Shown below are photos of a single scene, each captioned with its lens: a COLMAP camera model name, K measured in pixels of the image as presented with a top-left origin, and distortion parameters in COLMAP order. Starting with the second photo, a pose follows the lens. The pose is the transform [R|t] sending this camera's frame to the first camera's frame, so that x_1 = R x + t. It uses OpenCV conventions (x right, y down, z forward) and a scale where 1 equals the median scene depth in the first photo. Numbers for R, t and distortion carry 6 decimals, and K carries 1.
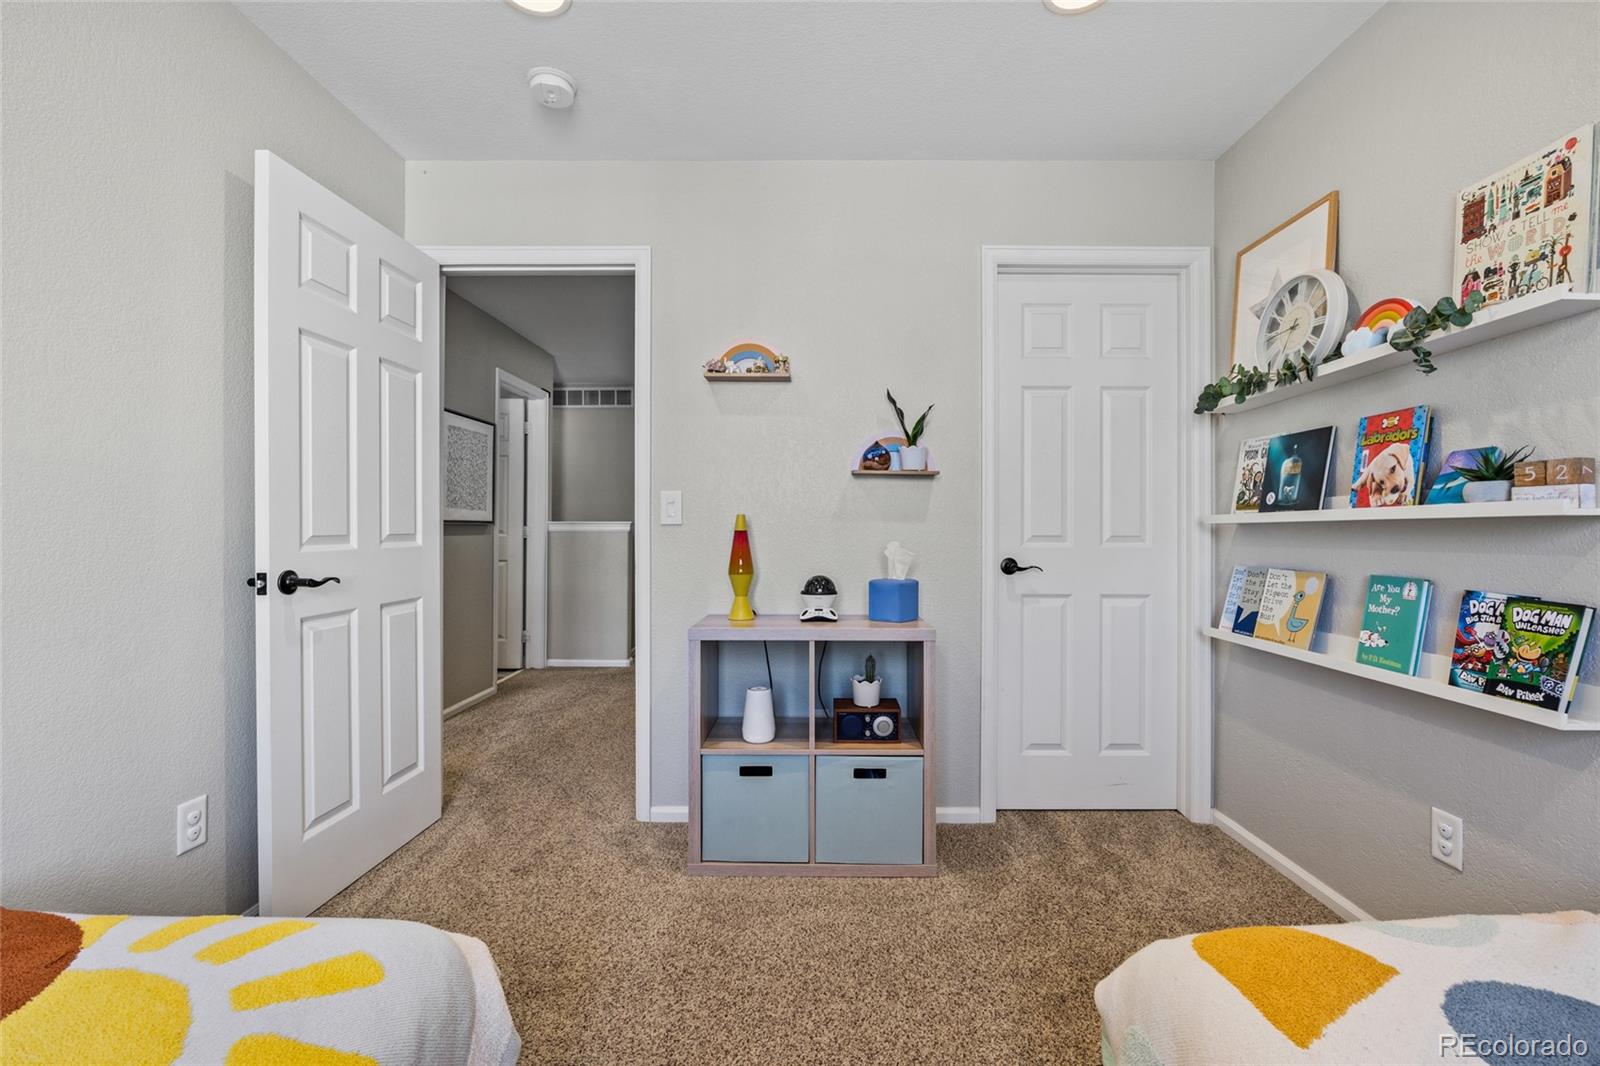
lens RADIAL K [[673.7, 0, 808.9], [0, 673.7, 526.3], [0, 0, 1]] dist [-0.009831, 0.000879]
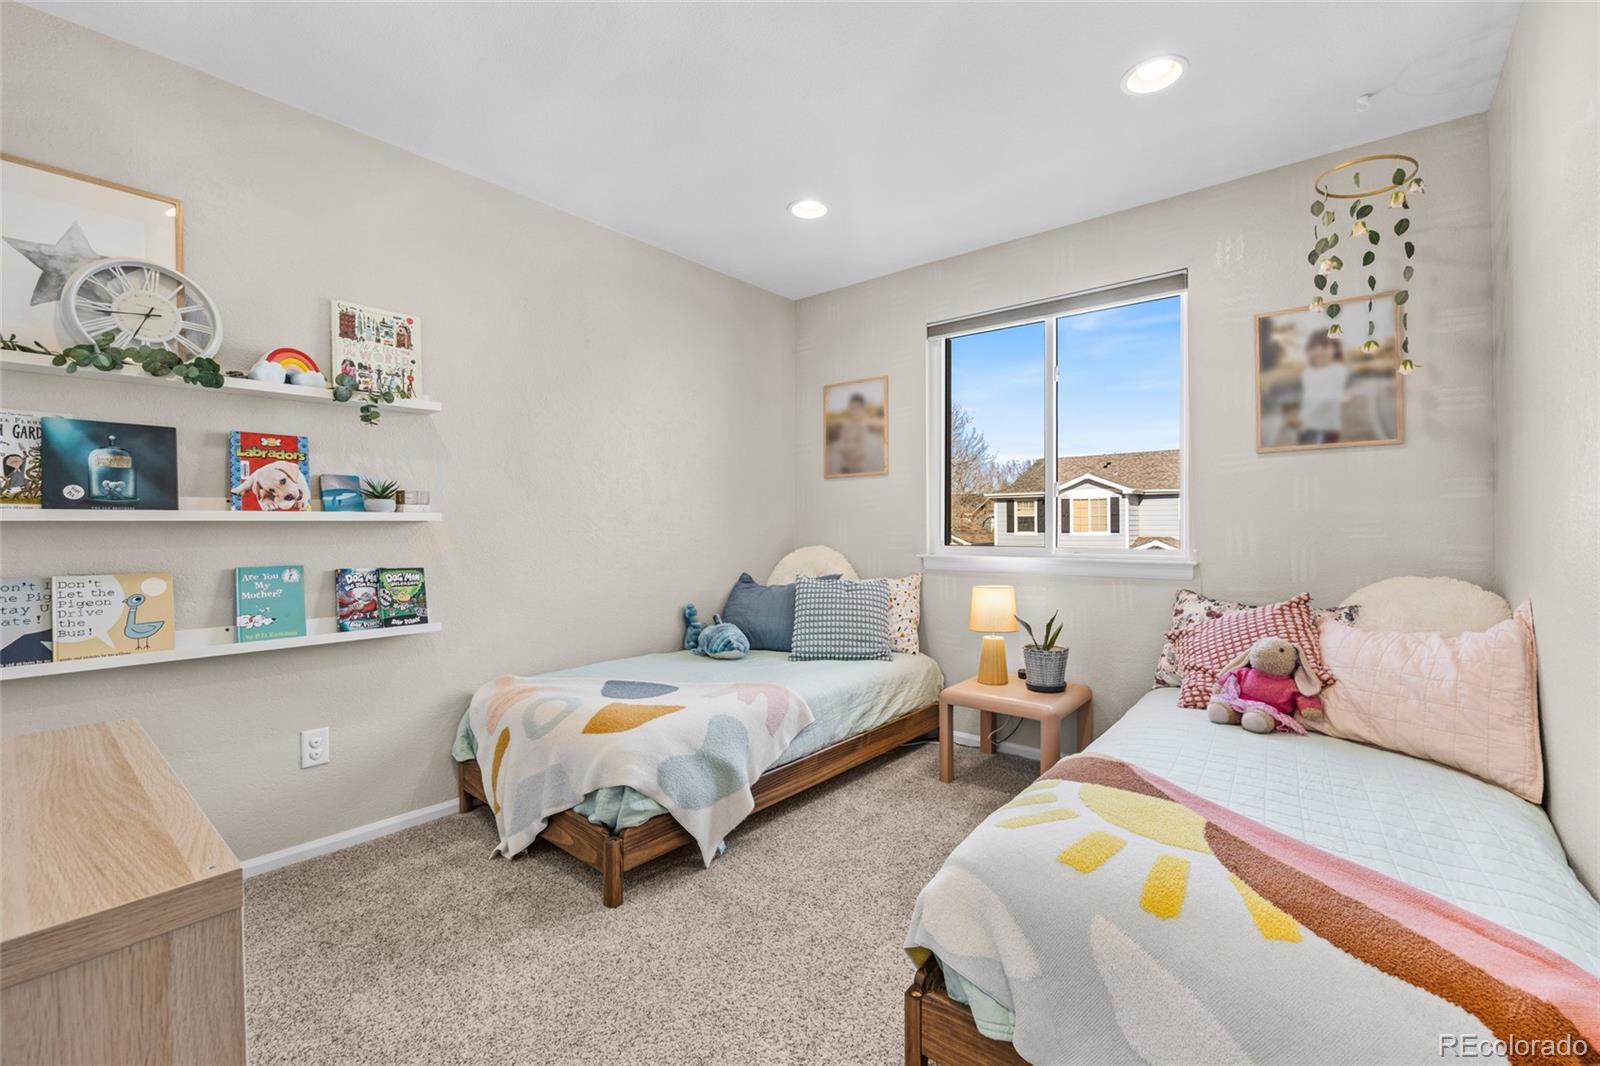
lens RADIAL K [[673.7, 0, 802.5], [0, 673.7, 536.2], [0, 0, 1]] dist [-0.009831, 0.000879]
pose [[-0.767347, -0.007943, 0.641183, -0.716964], [-0.002209, 0.999950, 0.009744, 0.004377], [-0.641229, 0.006060, -0.767326, 1.374769]]
